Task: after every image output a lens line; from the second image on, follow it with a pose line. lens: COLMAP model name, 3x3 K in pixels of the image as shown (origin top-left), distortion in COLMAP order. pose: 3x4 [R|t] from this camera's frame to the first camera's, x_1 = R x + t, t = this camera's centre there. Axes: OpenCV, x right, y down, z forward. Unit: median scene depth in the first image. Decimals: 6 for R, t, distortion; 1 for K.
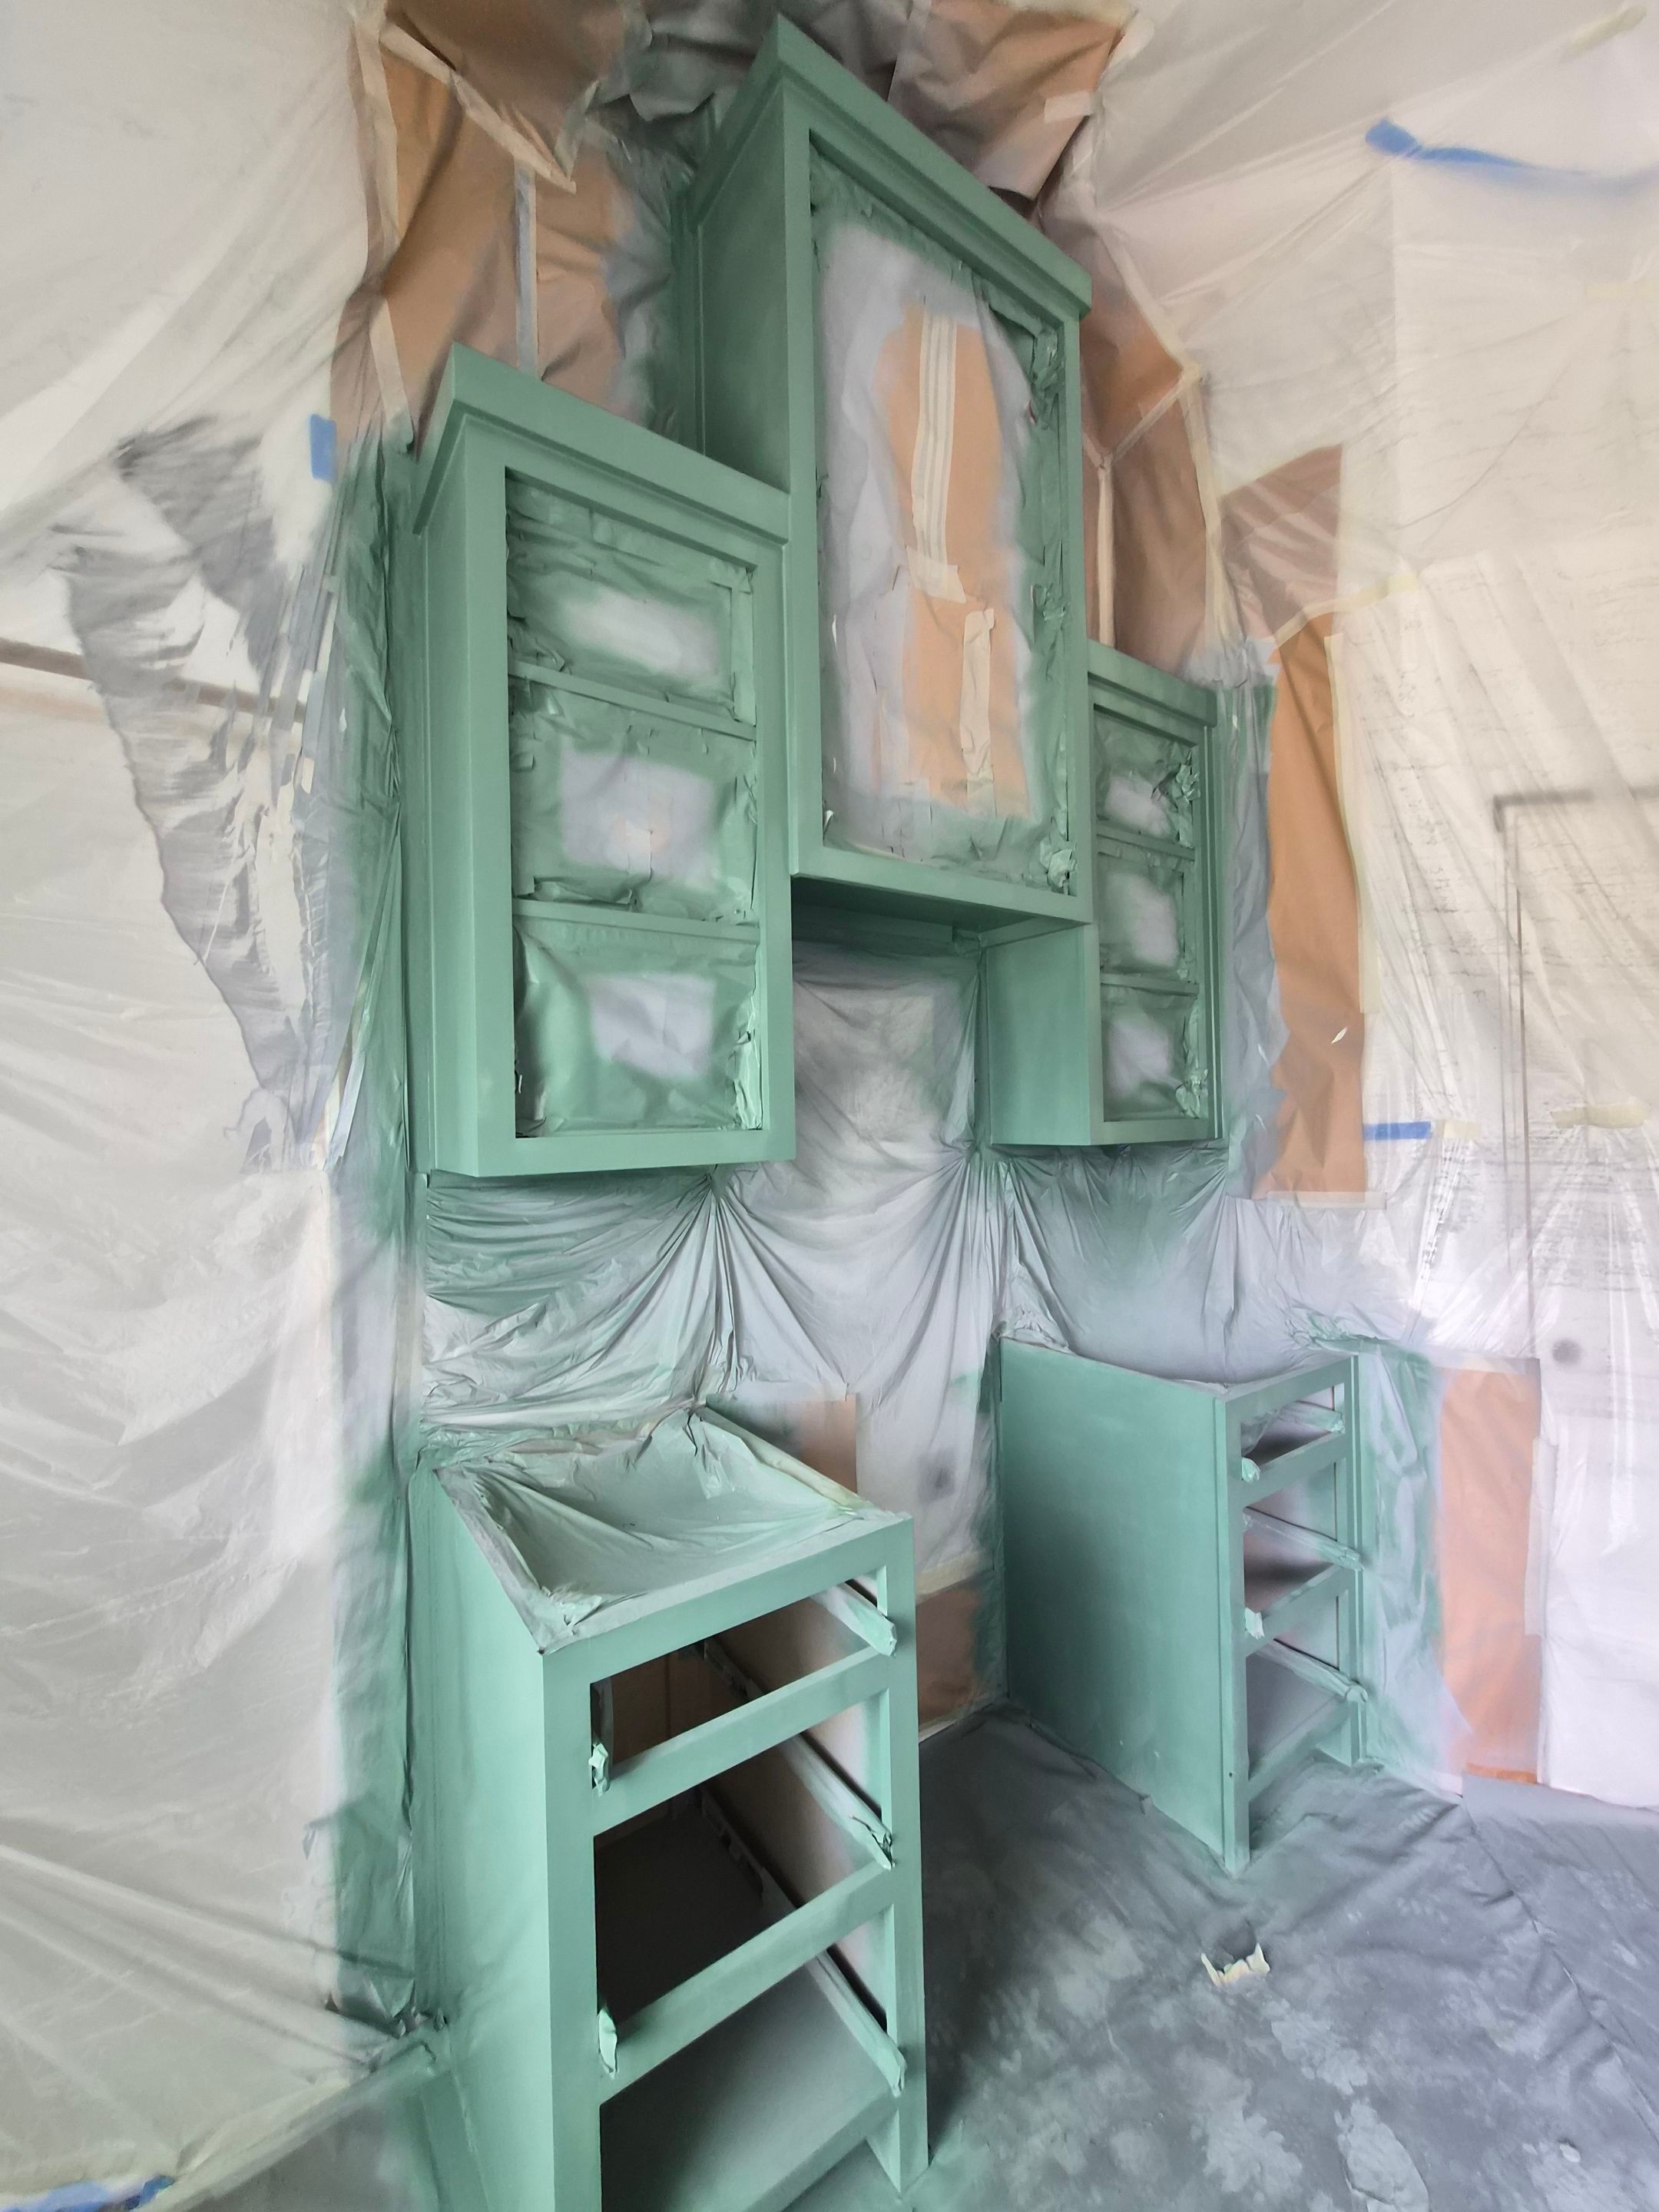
lens RADIAL K [[858.2, 0, 829.5], [0, 858.2, 1106.0], [0, 0, 1]] dist [-0.002846, -0.001062]
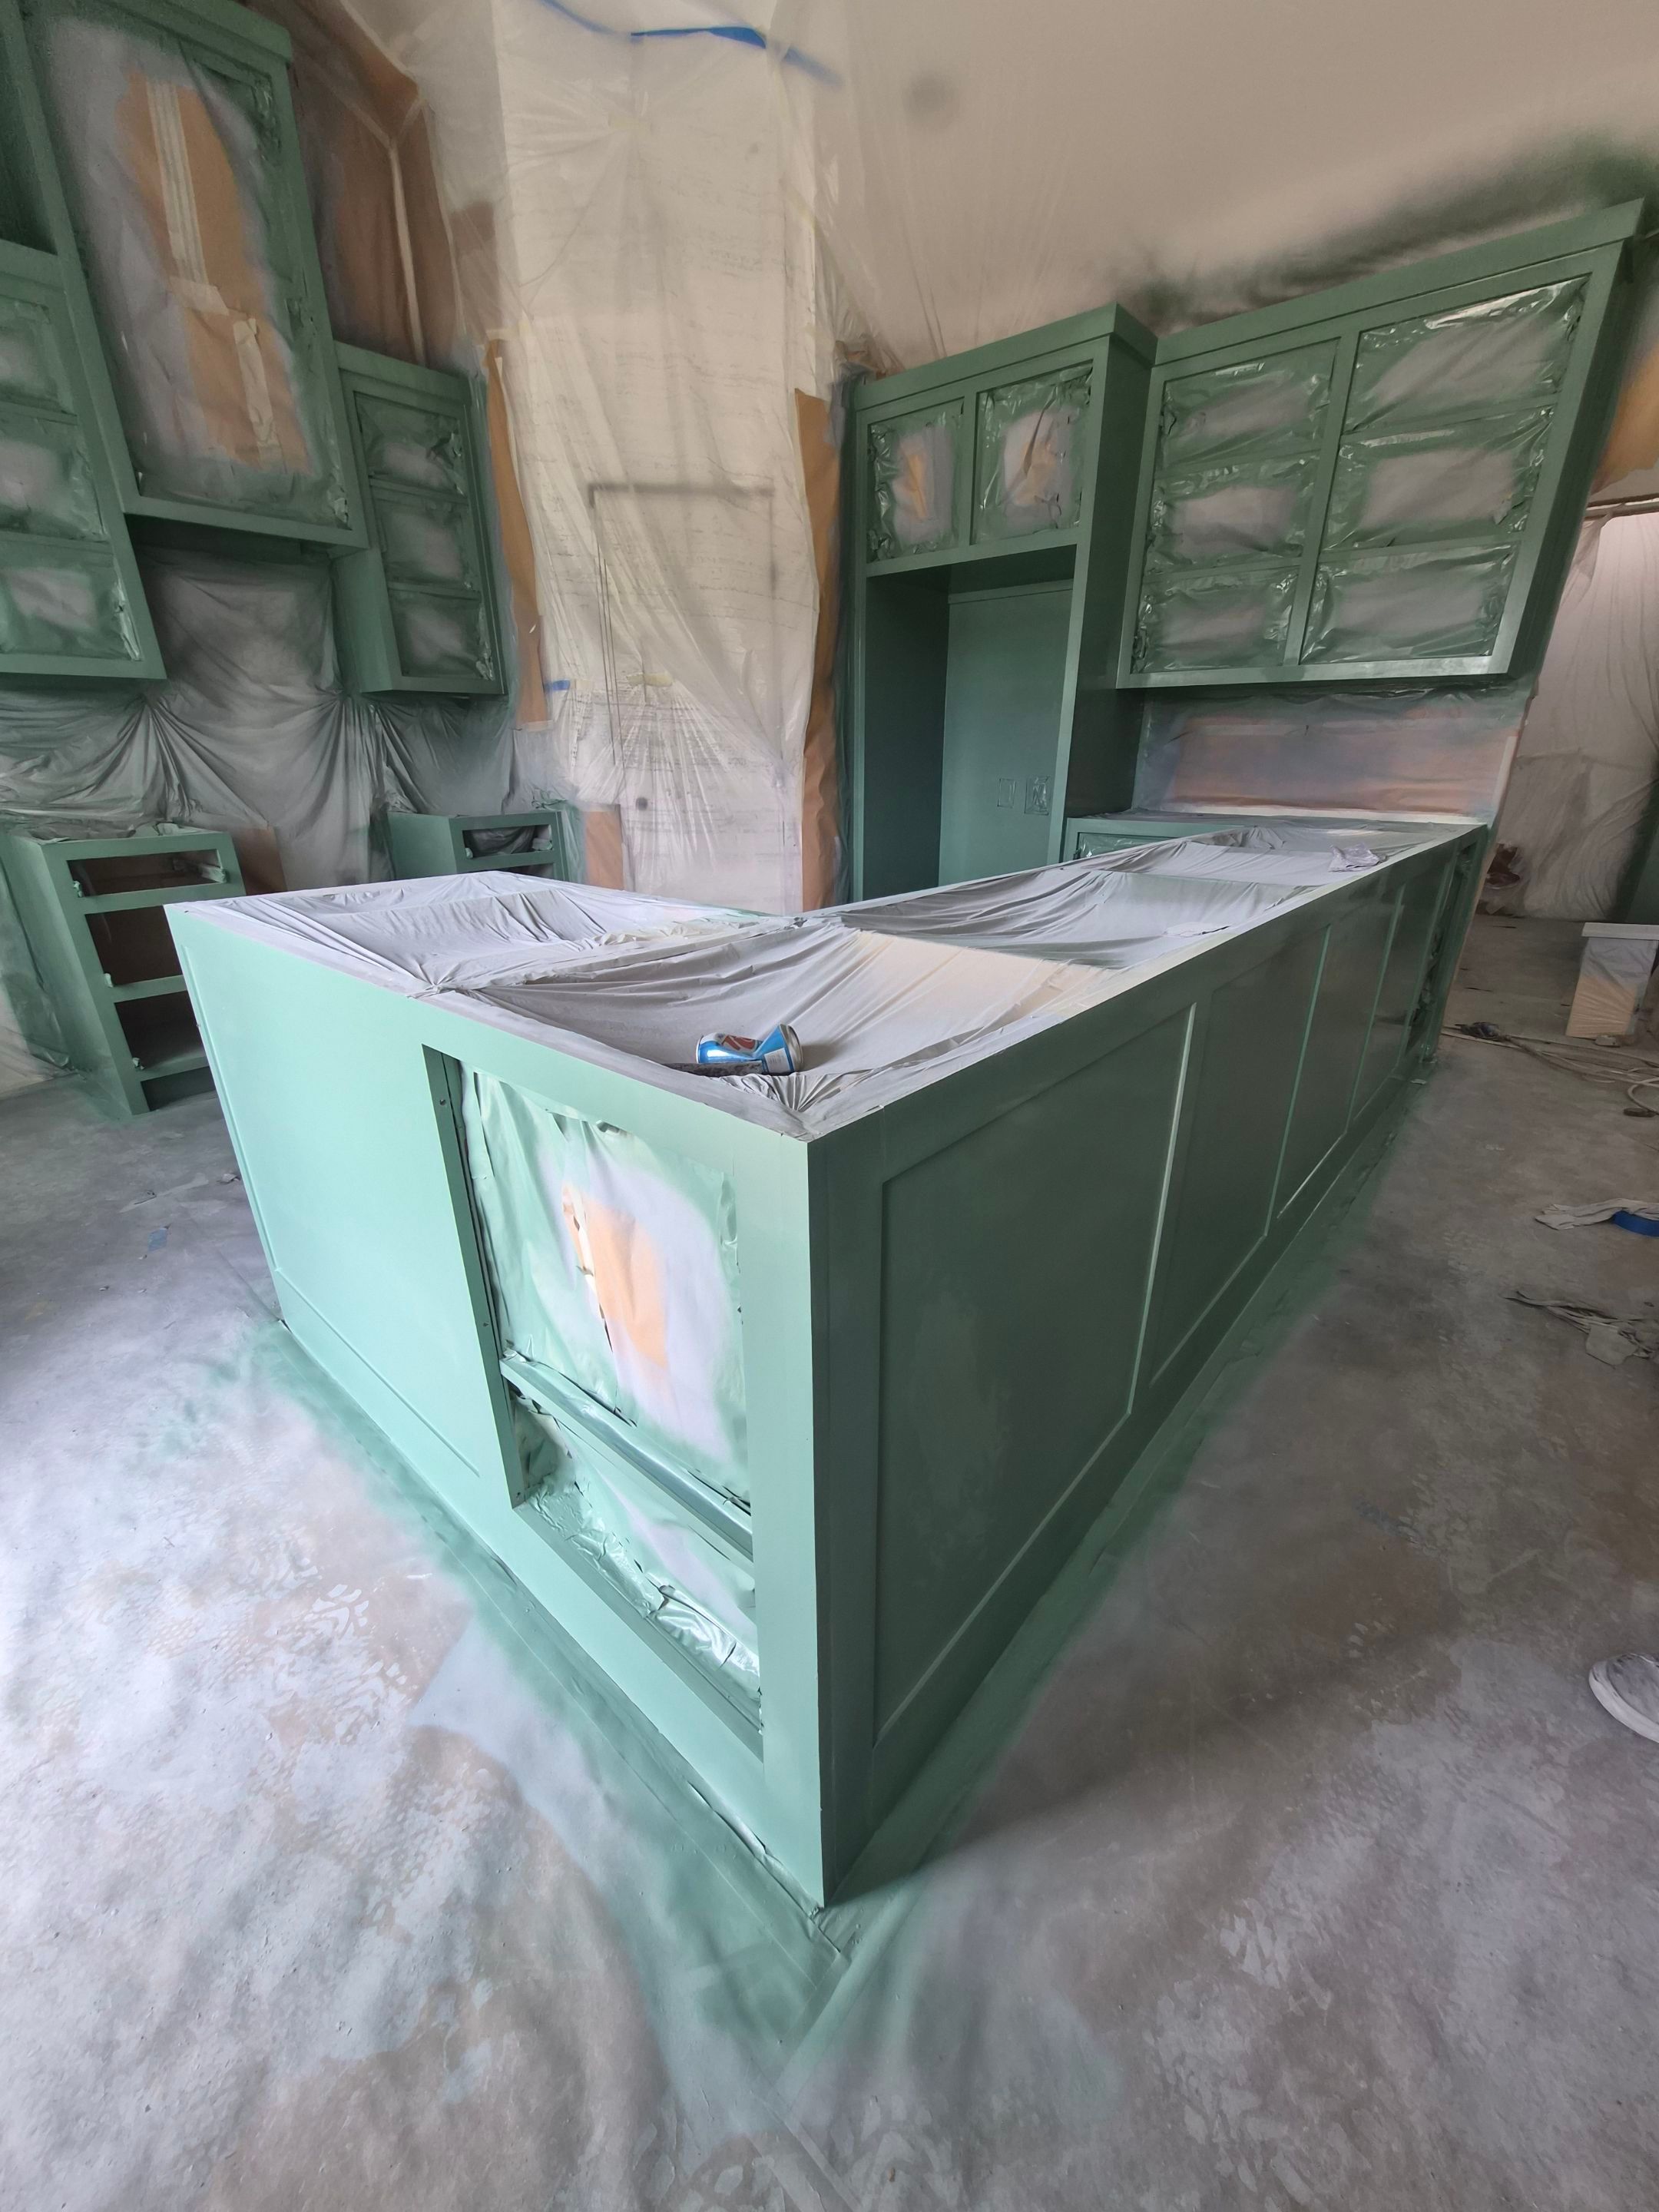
lens RADIAL K [[858.2, 0, 829.5], [0, 858.2, 1106.0], [0, 0, 1]] dist [-0.002846, -0.001062]
pose [[0.970254, -0.075858, 0.229897, 0.759424], [-0.020945, 0.919774, 0.391889, 0.134175], [-0.241181, -0.385047, 0.890826, -1.269364]]
